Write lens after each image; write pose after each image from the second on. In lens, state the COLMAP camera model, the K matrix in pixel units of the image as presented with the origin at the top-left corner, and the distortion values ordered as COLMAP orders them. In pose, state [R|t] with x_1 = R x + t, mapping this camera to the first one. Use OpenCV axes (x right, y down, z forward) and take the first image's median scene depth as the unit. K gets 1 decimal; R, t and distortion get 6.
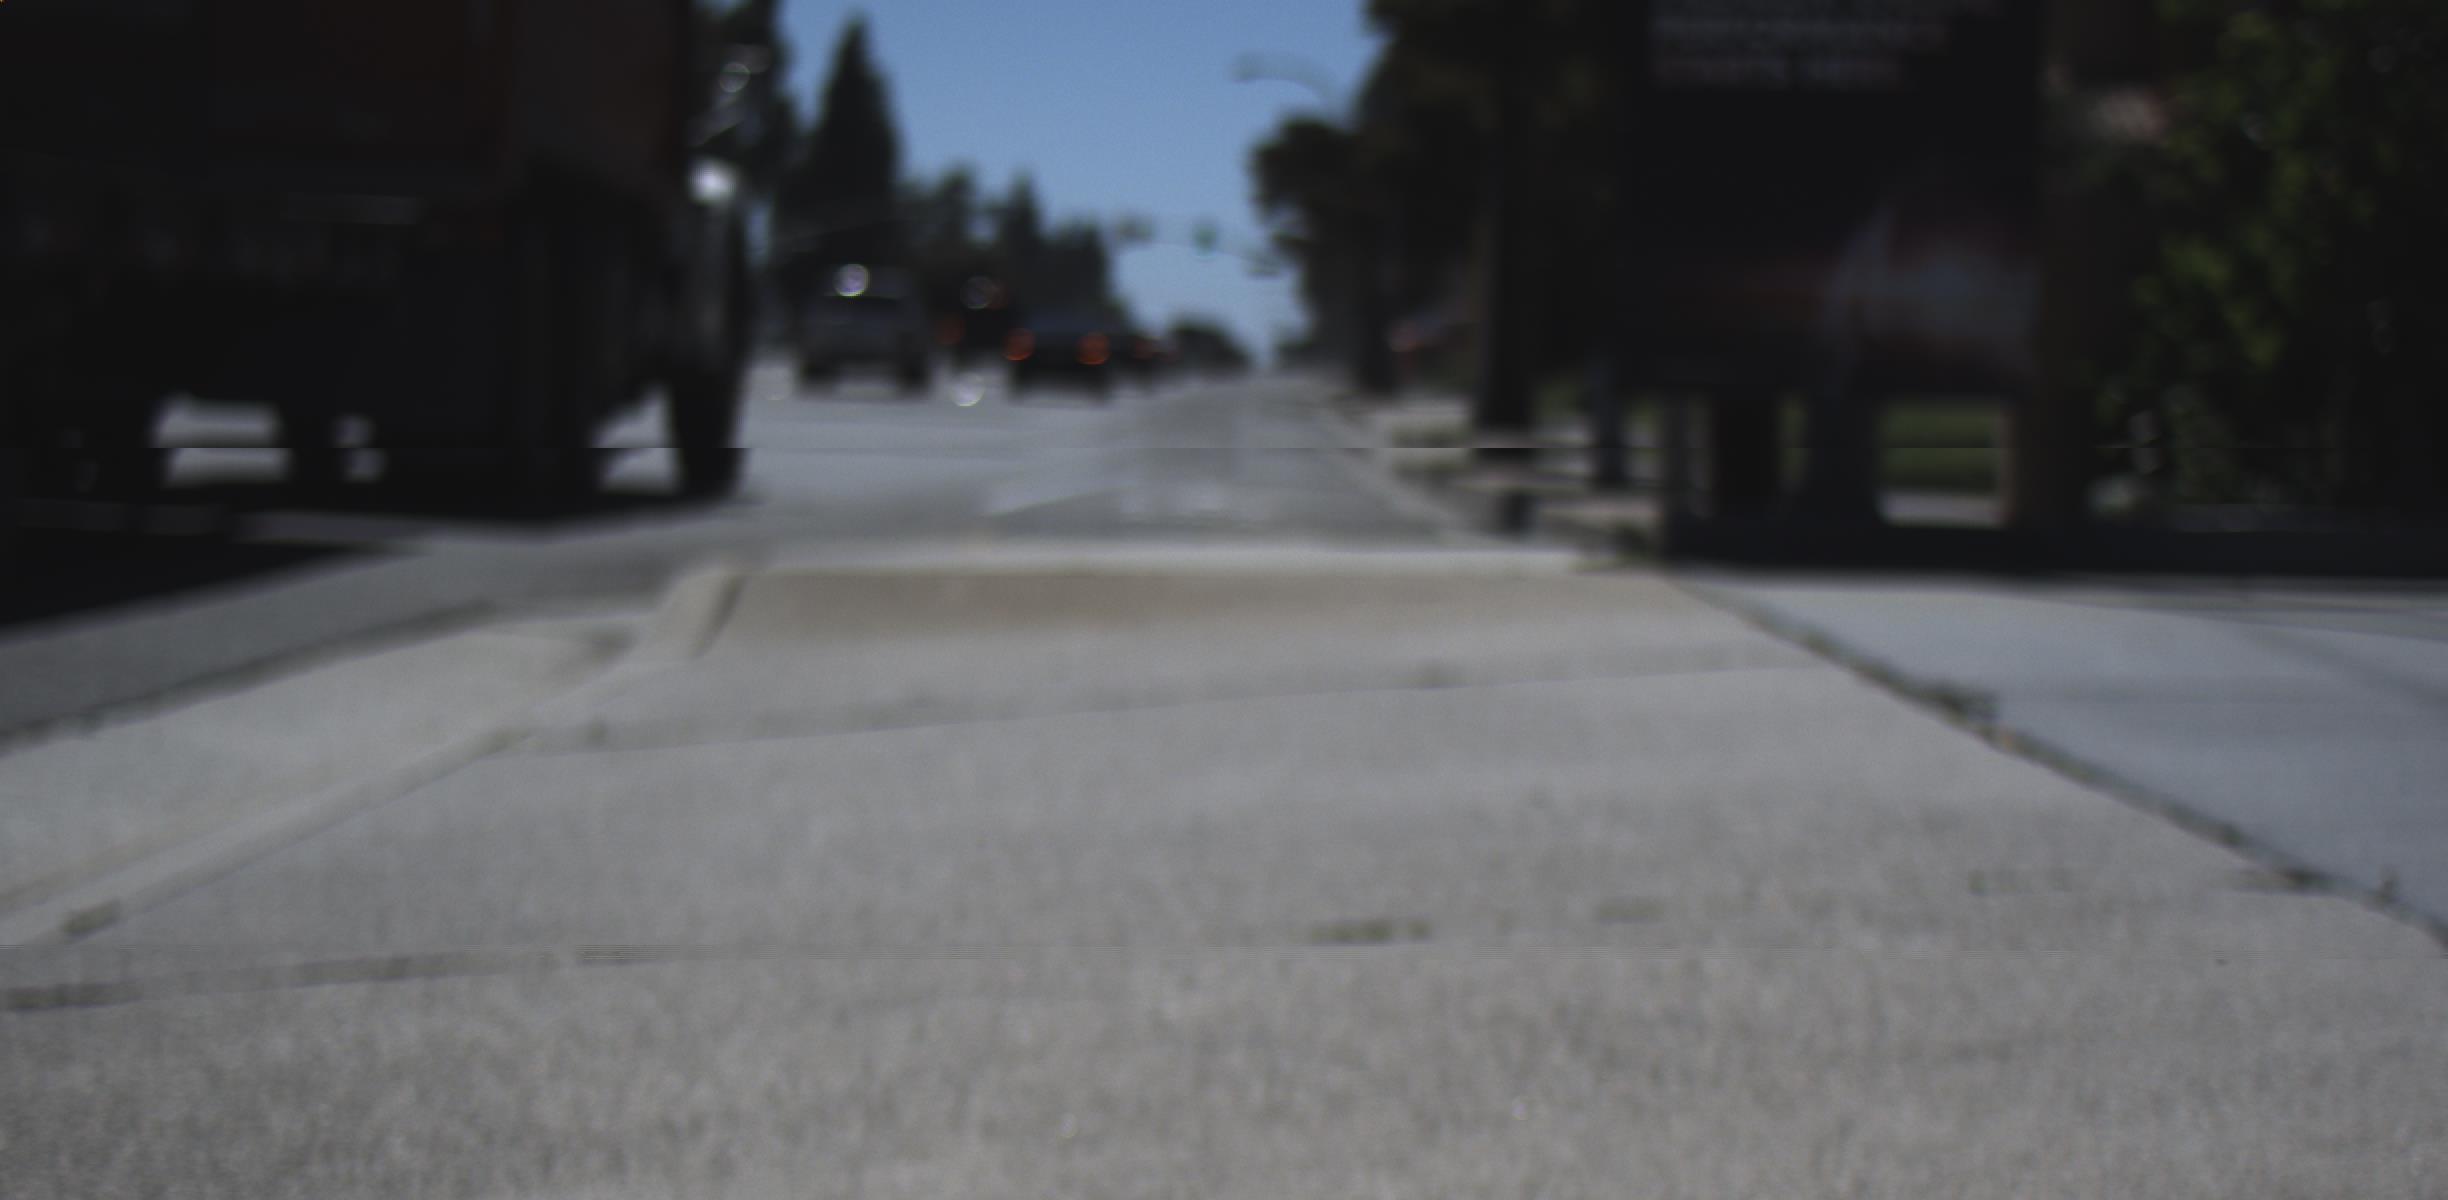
lens RADIAL K [[7533.9, 0, 1224.0], [0, 7533.9, 600.0], [0, 0, 1]] dist [0.643978, 0.539051]
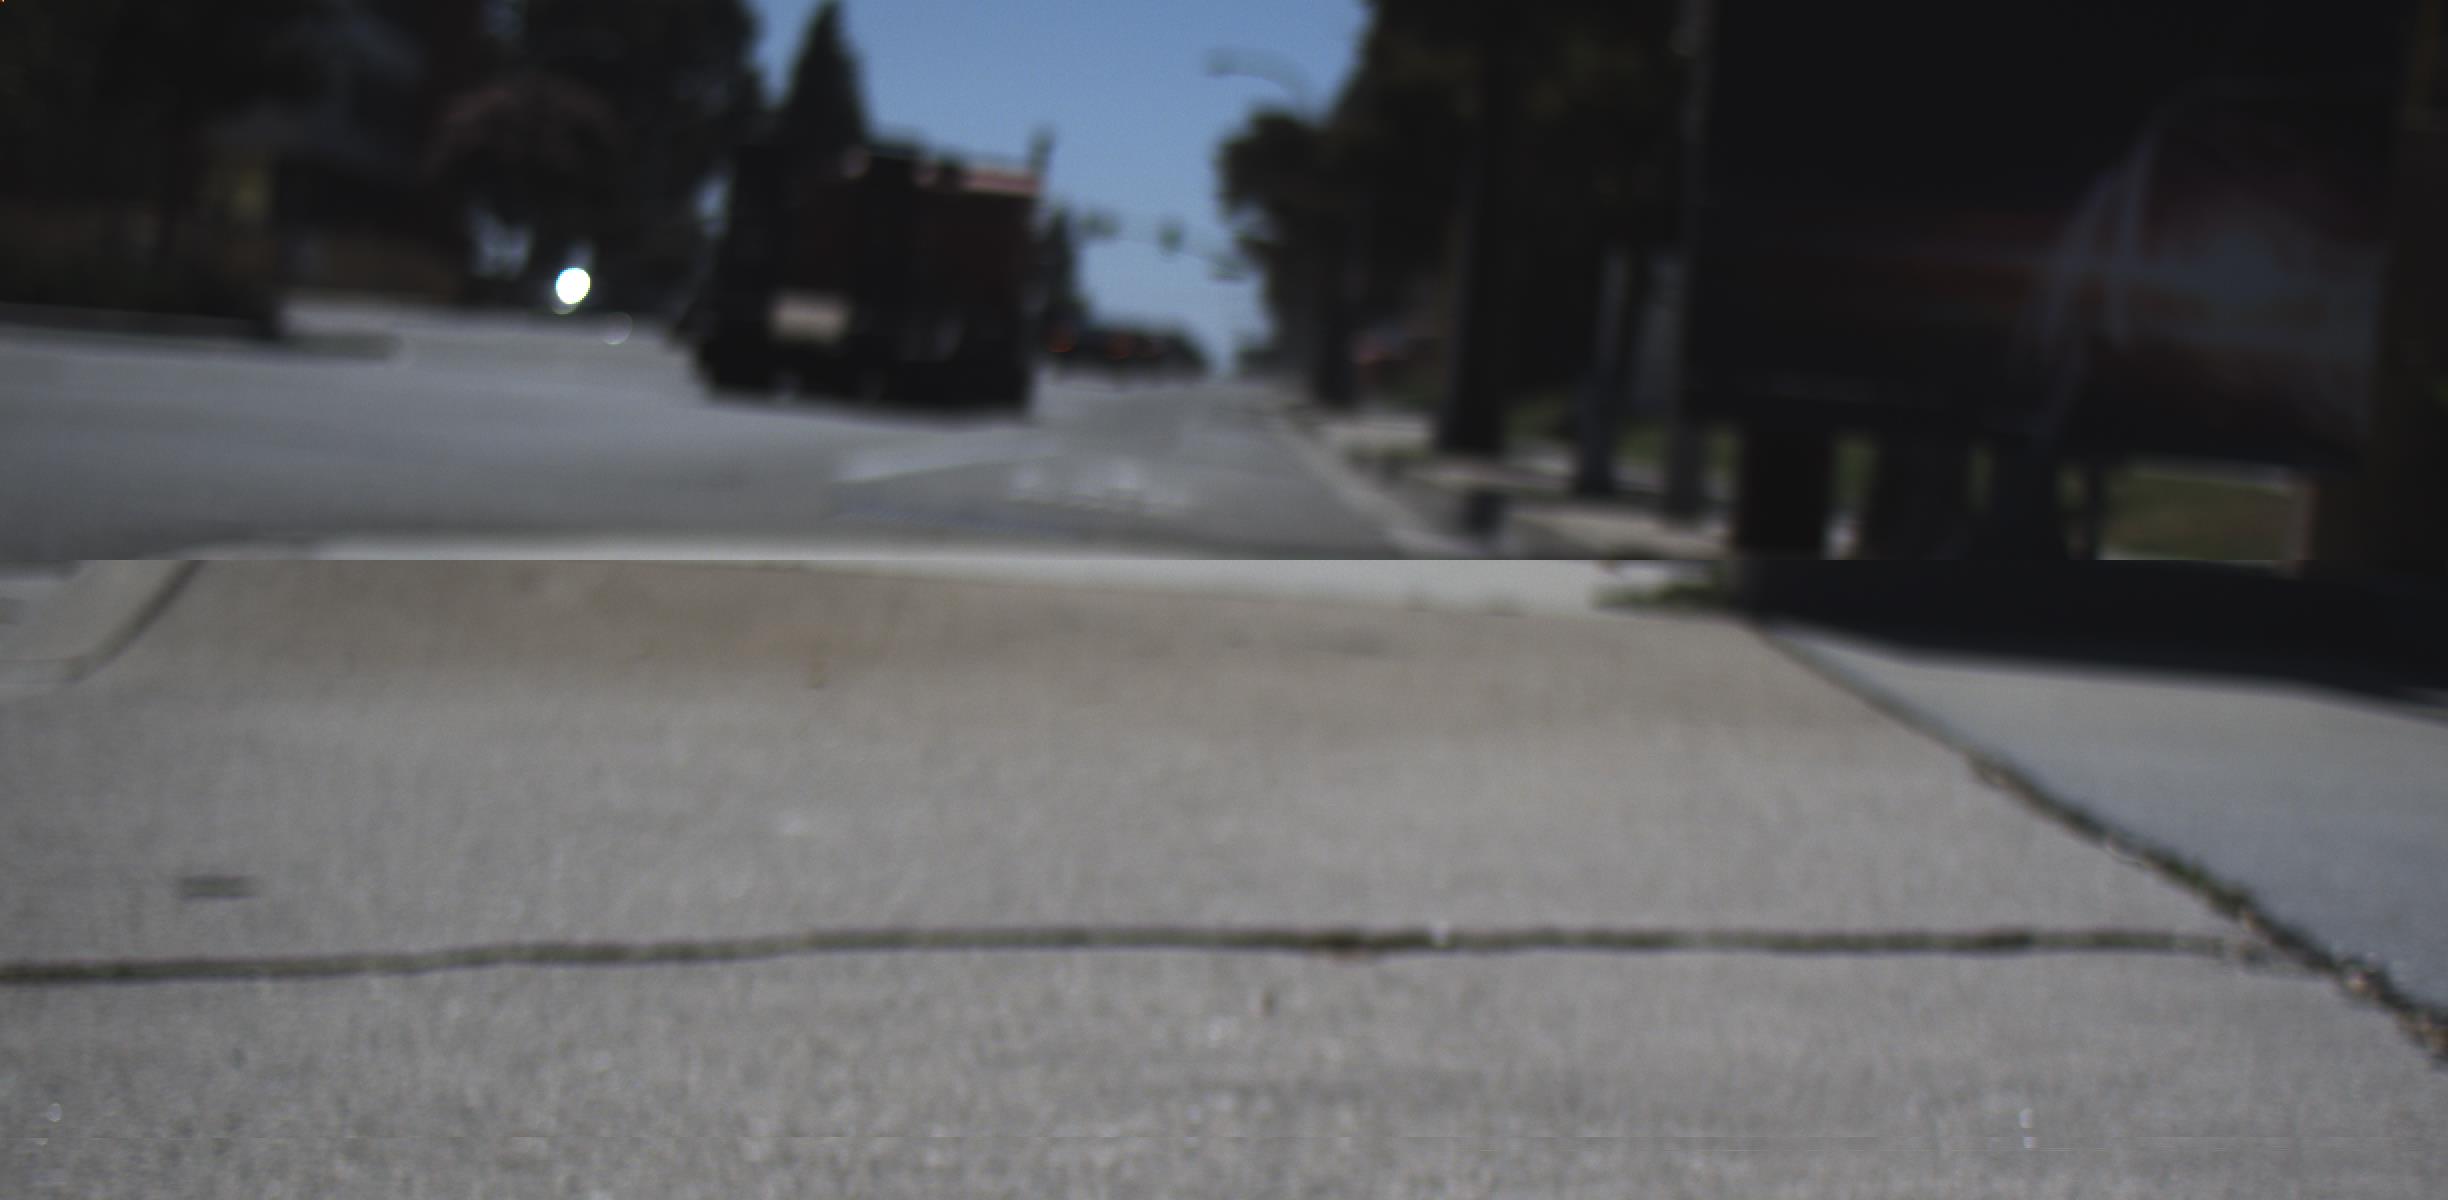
lens RADIAL K [[5889.4, 0, 1224.0], [0, 5889.4, 600.0], [0, 0, 1]] dist [0.020942, 0.201539]
pose [[0.998162, 0.060586, 0.001143, 0.010527], [-0.060591, 0.998146, 0.005824, -0.009562], [-0.000788, -0.005882, 0.999982, 0.382301]]
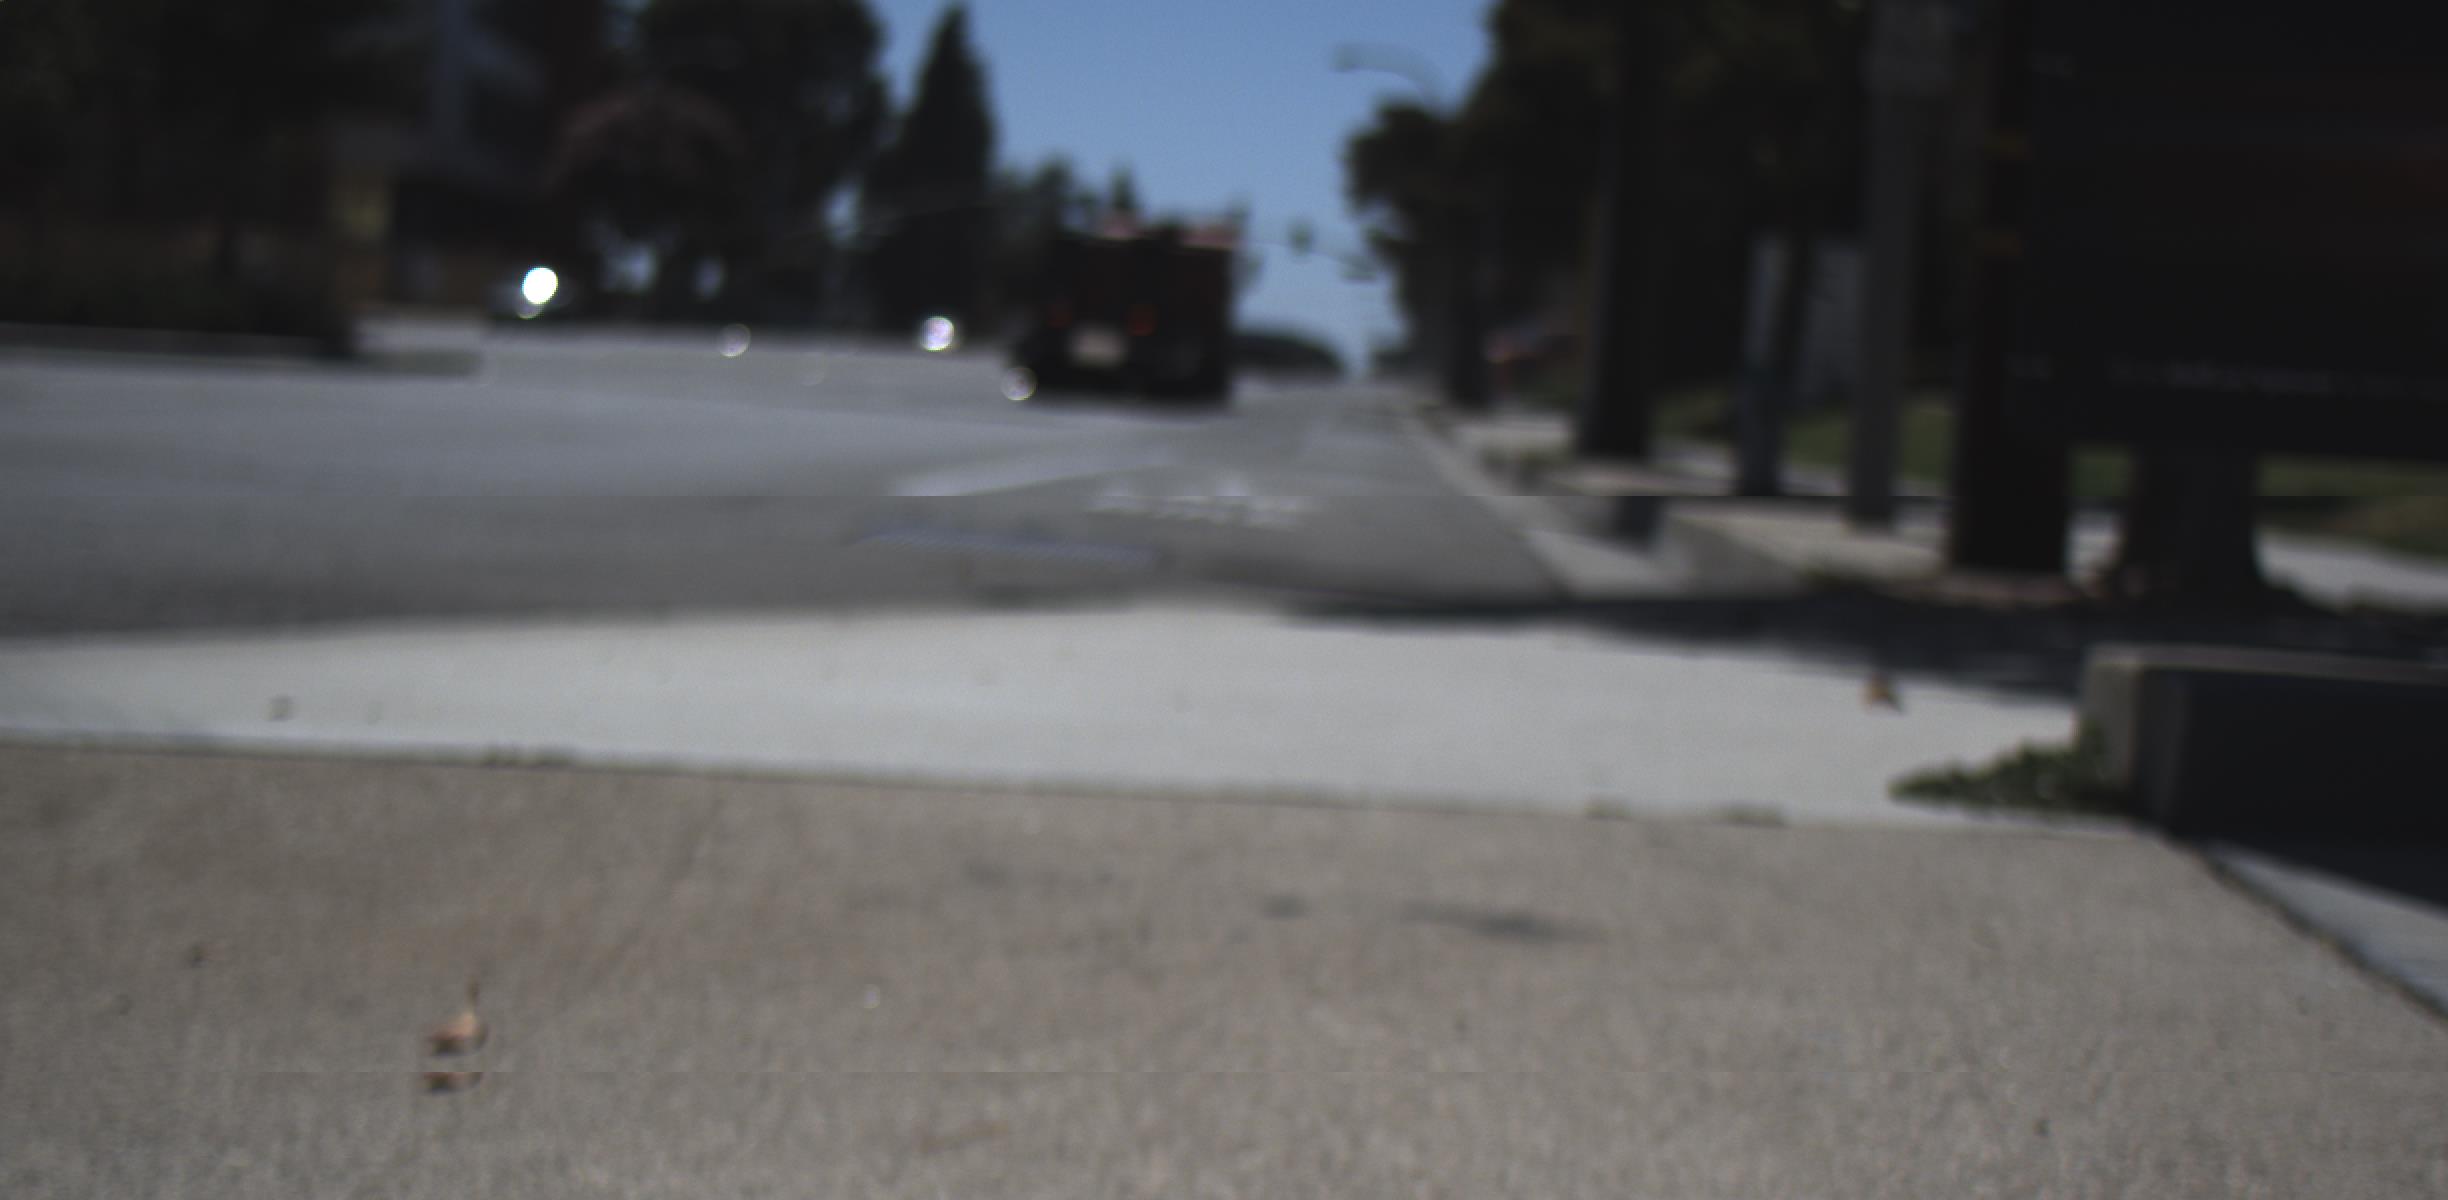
lens RADIAL K [[4982.5, 0, 1224.0], [0, 4982.5, 600.0], [0, 0, 1]] dist [0.014845, 0.000158]
pose [[0.998563, 0.043817, -0.030857, 0.015449], [-0.043408, 0.998962, 0.013802, -0.016229], [0.031430, -0.012443, 0.999428, 0.583109]]
